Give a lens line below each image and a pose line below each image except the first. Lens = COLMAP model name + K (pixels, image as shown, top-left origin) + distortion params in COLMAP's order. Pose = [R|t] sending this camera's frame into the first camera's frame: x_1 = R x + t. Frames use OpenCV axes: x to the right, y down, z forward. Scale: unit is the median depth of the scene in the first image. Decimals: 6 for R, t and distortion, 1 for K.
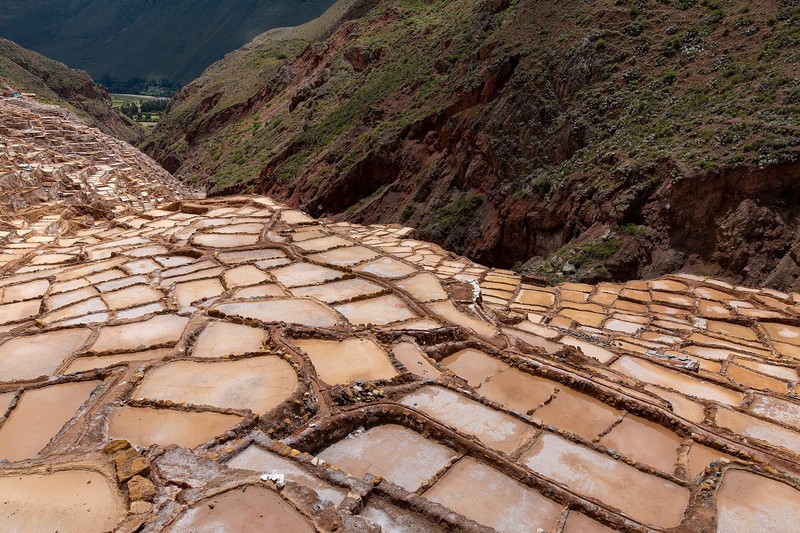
lens RADIAL K [[540.4, 0, 397.3], [0, 540.4, 265.1], [0, 0, 1]] dist [-0.000099, -0.002071]
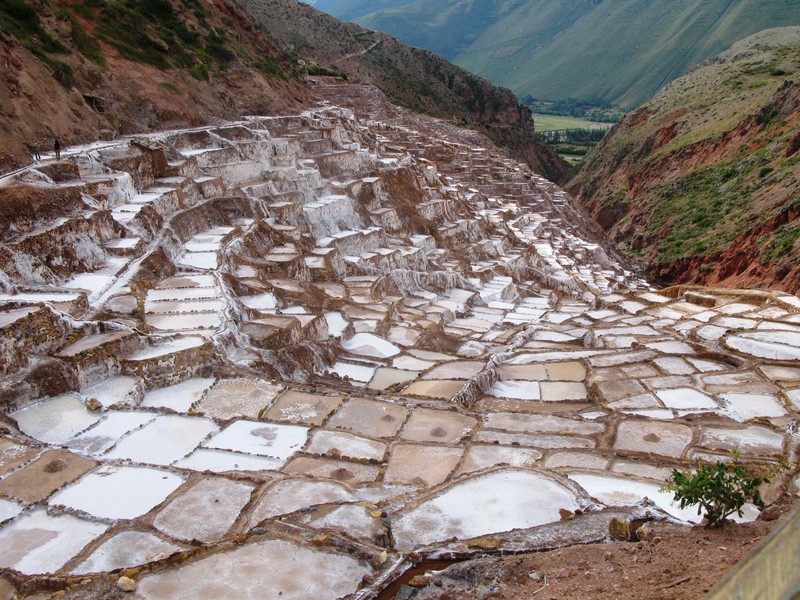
lens RADIAL K [[836.5, 0, 416.0], [0, 836.5, 300.1], [0, 0, 1]] dist [-0.272559, 0.355401]
pose [[0.826488, 0.132527, -0.547133, -0.116468], [-0.178402, 0.983460, -0.031276, 0.014469], [0.533939, 0.123459, 0.836461, -0.348494]]
